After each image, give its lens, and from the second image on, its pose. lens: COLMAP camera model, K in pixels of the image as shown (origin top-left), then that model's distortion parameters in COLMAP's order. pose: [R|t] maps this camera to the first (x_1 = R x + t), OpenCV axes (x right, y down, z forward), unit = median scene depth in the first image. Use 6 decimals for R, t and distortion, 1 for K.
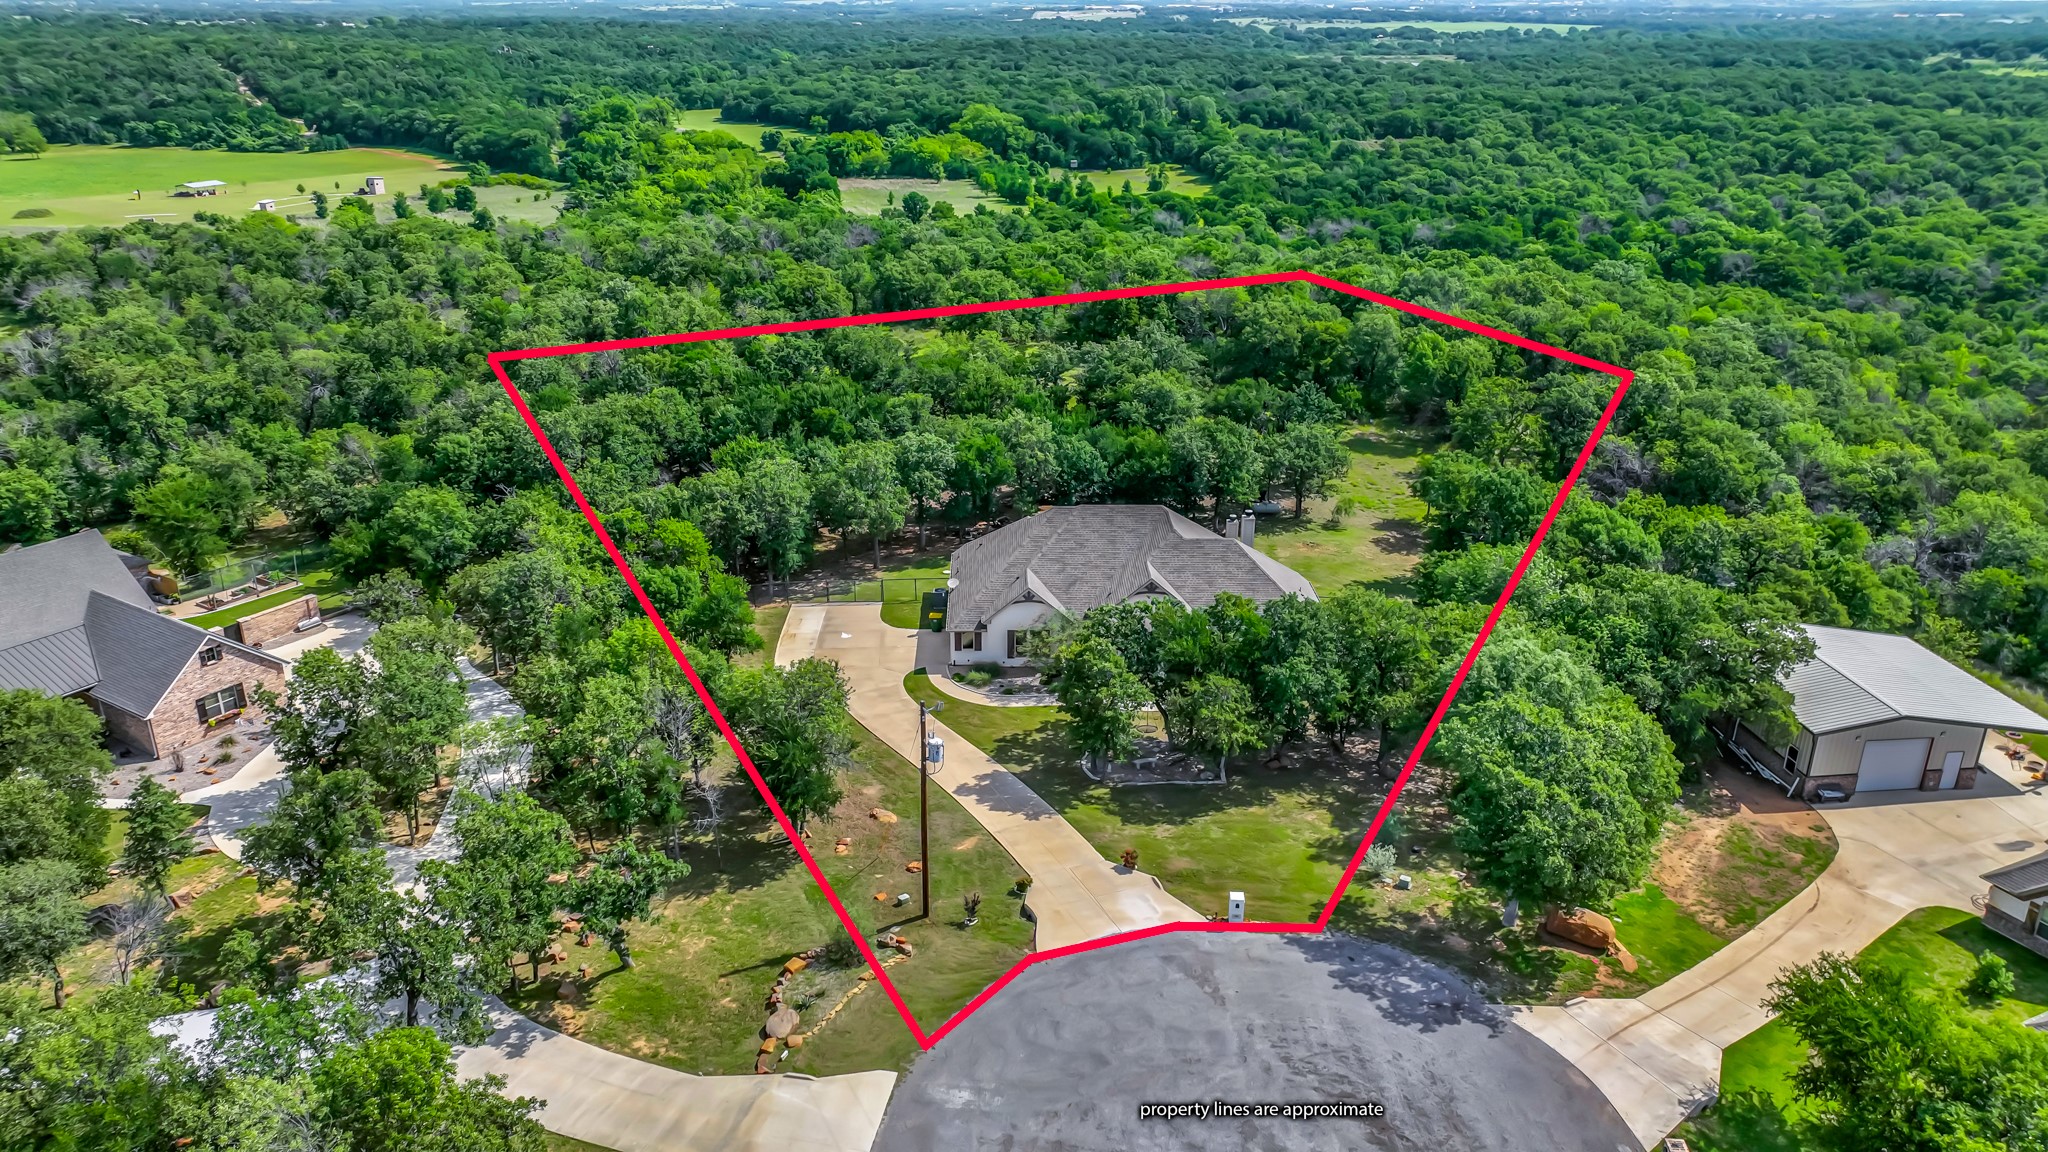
lens RADIAL K [[1462.1, 0, 1021.1], [0, 1462.1, 627.7], [0, 0, 1]] dist [0.007152, 0.004227]
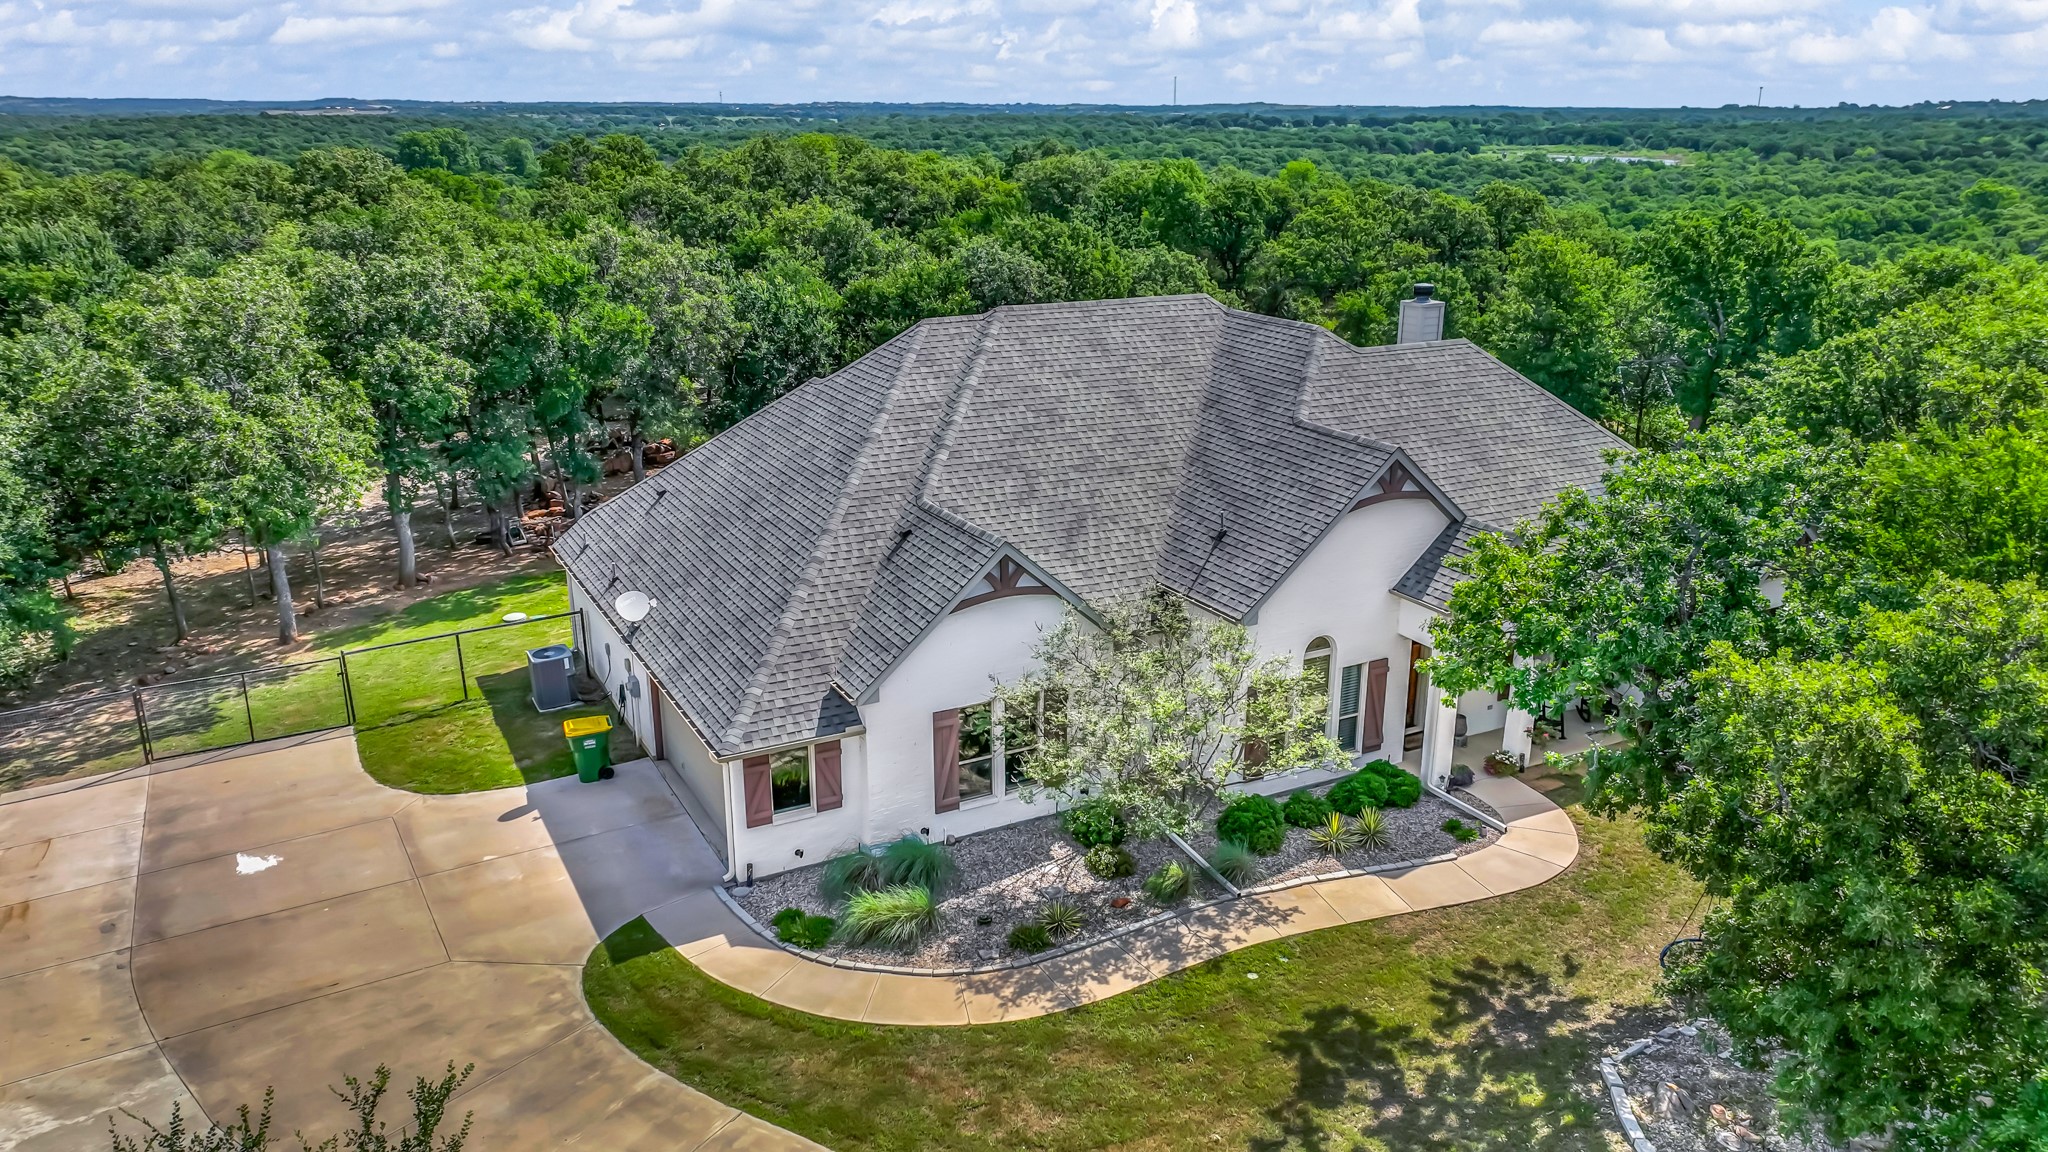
lens RADIAL K [[1462.1, 0, 1021.1], [0, 1462.1, 627.7], [0, 0, 1]] dist [0.007152, 0.004227]
pose [[0.894263, -0.163842, 0.416472, -0.105296], [0.191065, 0.981278, -0.024222, -0.004119], [-0.404706, 0.101234, 0.908826, 0.734676]]
